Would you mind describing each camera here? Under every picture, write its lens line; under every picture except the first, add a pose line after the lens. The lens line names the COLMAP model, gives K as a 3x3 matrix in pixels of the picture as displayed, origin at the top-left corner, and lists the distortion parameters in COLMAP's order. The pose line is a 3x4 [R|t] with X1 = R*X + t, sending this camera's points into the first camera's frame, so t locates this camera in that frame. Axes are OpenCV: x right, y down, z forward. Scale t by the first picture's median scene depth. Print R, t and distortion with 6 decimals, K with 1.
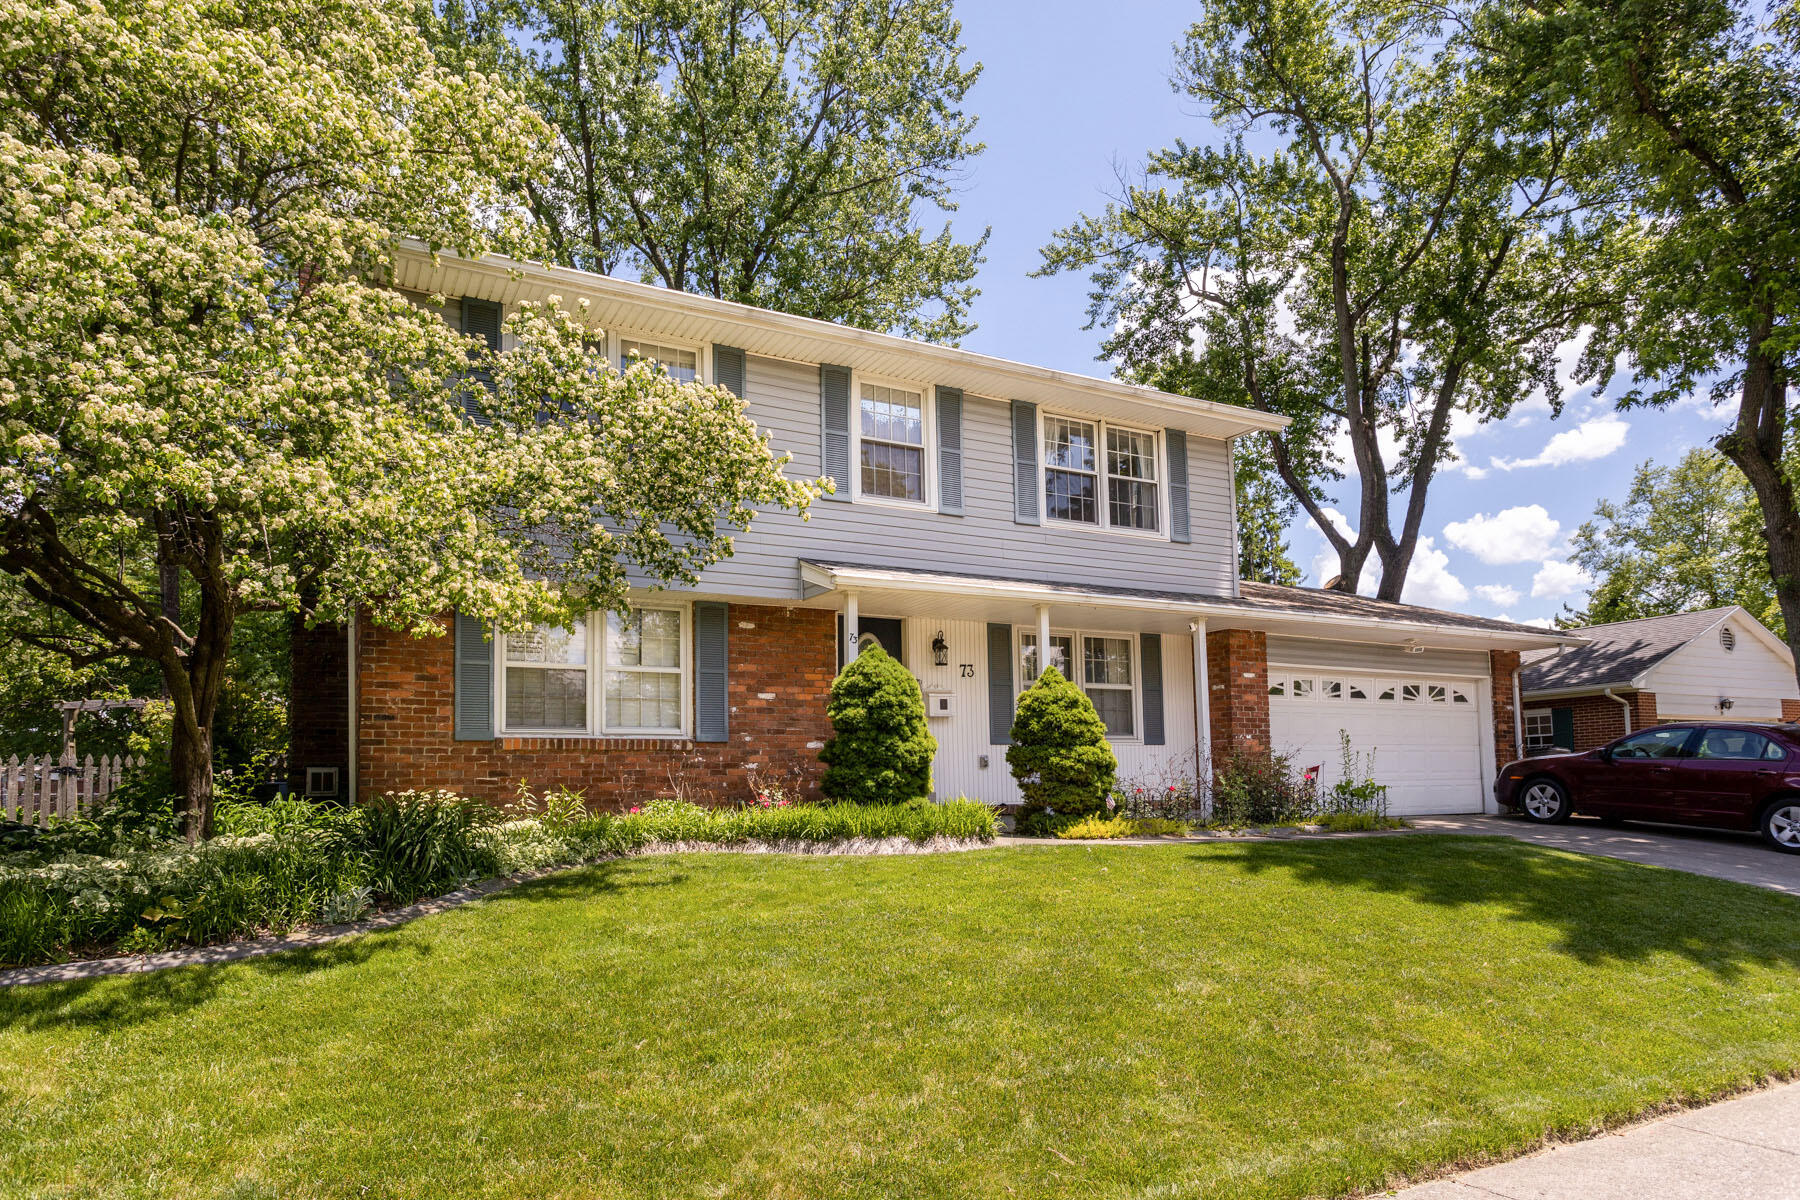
lens RADIAL K [[1052.5, 0, 899.1], [0, 1052.5, 583.0], [0, 0, 1]] dist [-0.007968, -0.002258]
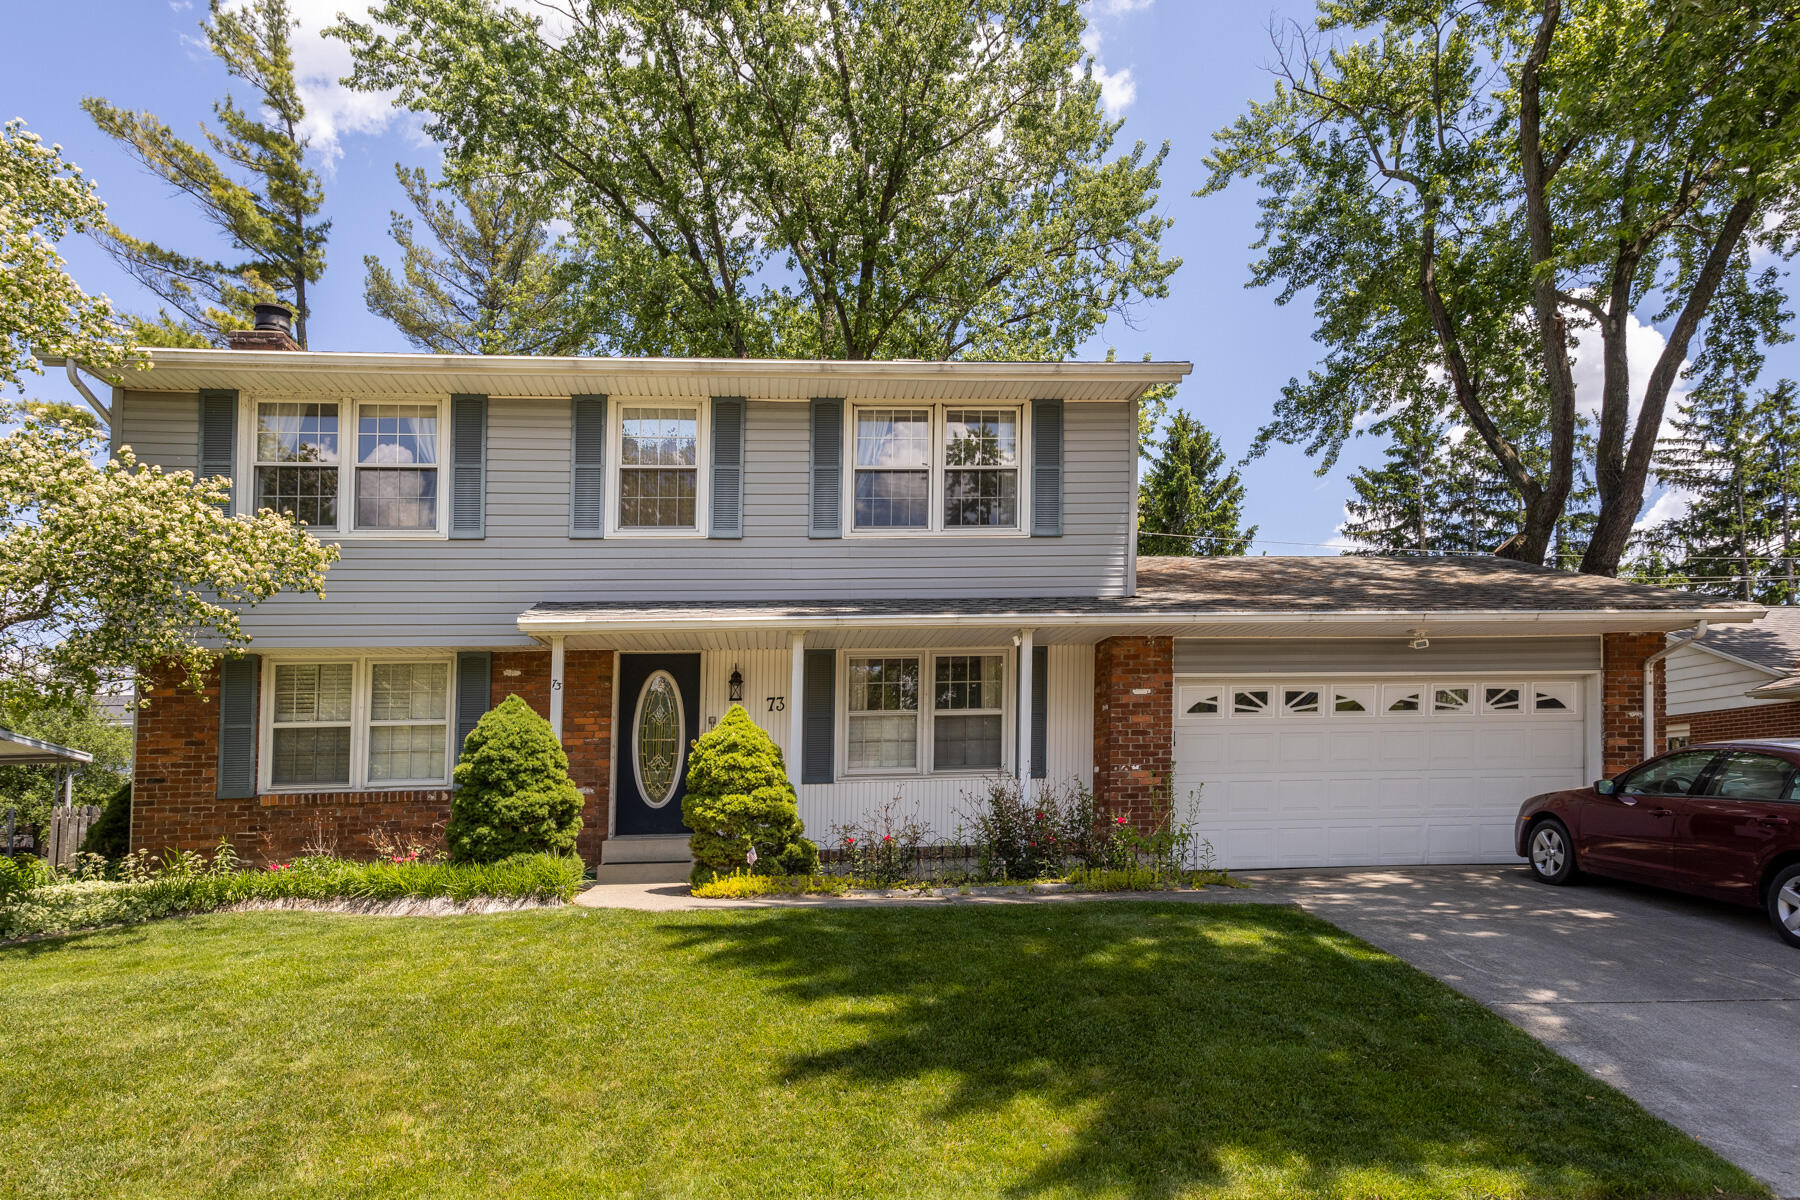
lens RADIAL K [[1177.0, 0, 901.0], [0, 1177.0, 611.7], [0, 0, 1]] dist [0.036459, 0.000896]
pose [[0.924214, -0.068983, -0.375593, 0.569997], [0.082268, 0.996421, 0.019429, -0.007915], [0.372908, -0.048856, 0.926581, 0.099162]]
